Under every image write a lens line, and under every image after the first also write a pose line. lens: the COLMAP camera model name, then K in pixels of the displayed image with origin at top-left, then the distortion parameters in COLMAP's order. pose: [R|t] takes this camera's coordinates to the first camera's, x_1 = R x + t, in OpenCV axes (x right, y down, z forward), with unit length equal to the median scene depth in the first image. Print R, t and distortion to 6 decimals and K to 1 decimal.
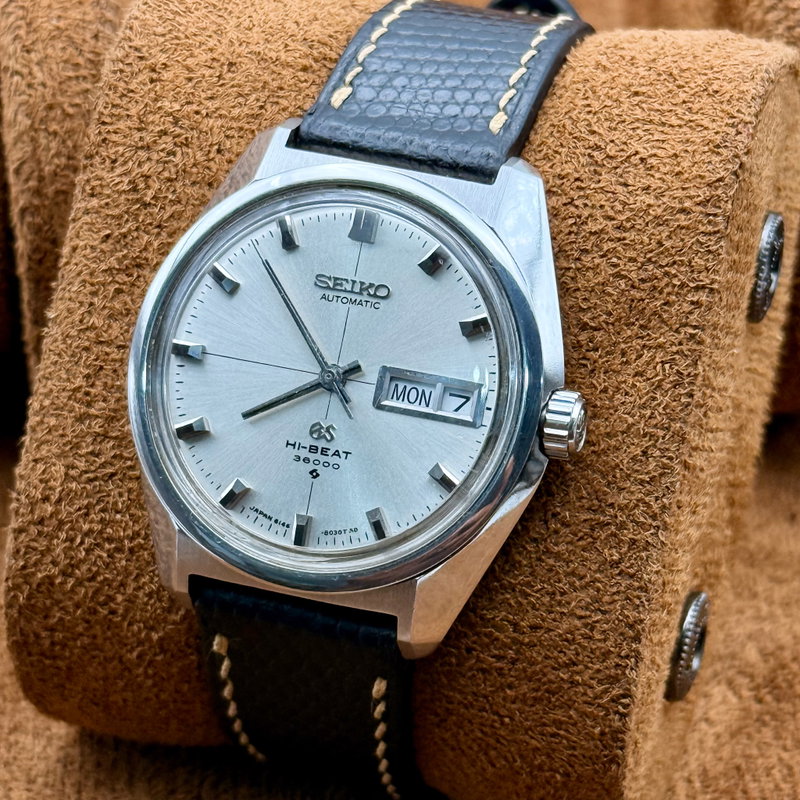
lens RADIAL K [[3014.4, 0, 400.0], [0, 3014.4, 400.0], [0, 0, 1]] dist [0.323325, -2.638388]
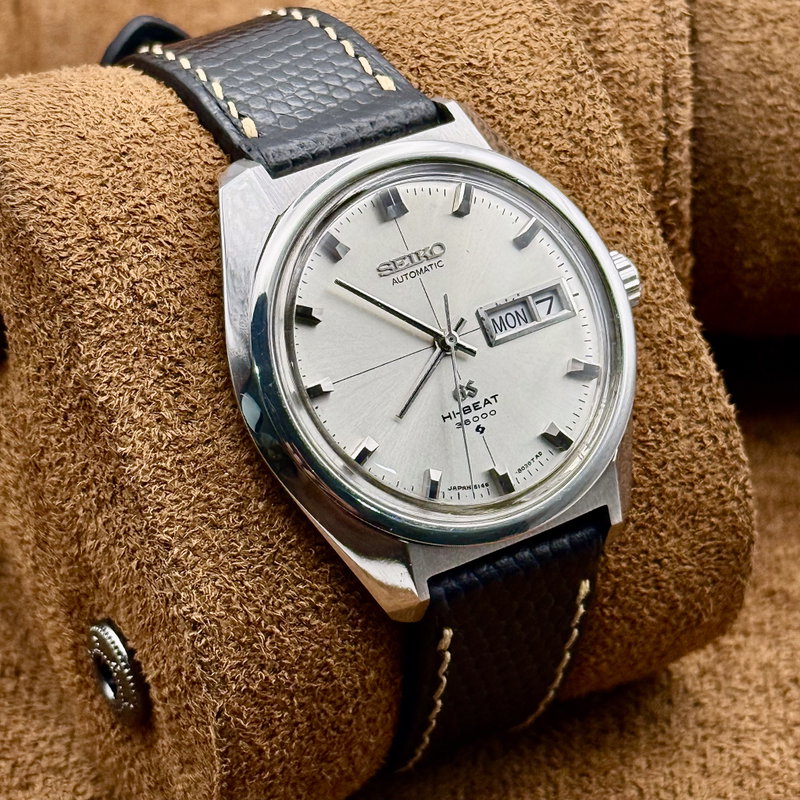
lens RADIAL K [[3014.4, 0, 400.0], [0, 3014.4, 400.0], [0, 0, 1]] dist [0.323325, -2.638388]
pose [[0.648597, -0.443066, 0.618882, -0.678046], [0.486474, 0.866663, 0.110624, -0.111653], [-0.585376, 0.229320, 0.777655, 0.198937]]
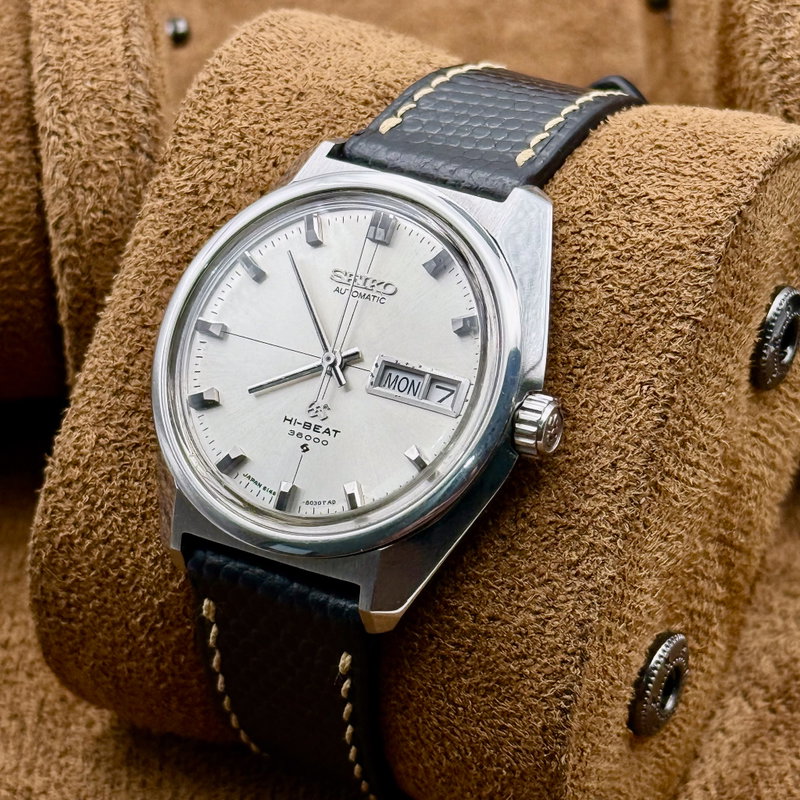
lens RADIAL K [[3014.4, 0, 400.0], [0, 3014.4, 400.0], [0, 0, 1]] dist [0.323325, -2.638388]
pose [[0.983044, 0.111069, -0.145905, 0.157119], [-0.130481, 0.982757, -0.131008, 0.141660], [0.128838, 0.147824, 0.980586, -0.049082]]
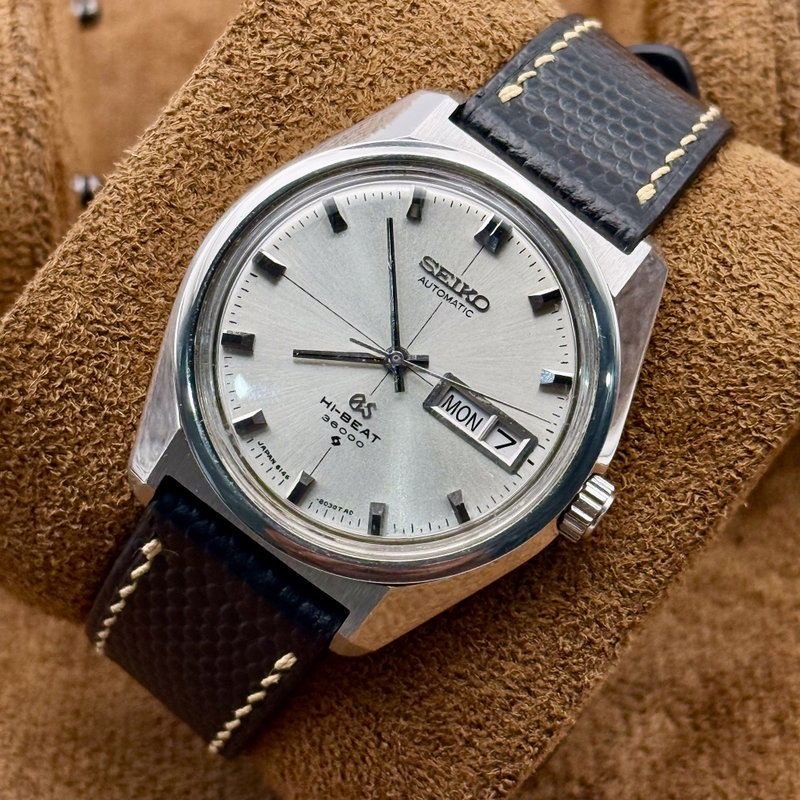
lens RADIAL K [[3014.4, 0, 400.0], [0, 3014.4, 400.0], [0, 0, 1]] dist [0.323325, -2.638388]
pose [[0.878046, 0.435480, 0.198476, -0.204970], [-0.444693, 0.895681, 0.002067, 0.001565], [-0.176871, -0.090076, 0.980103, 0.048781]]
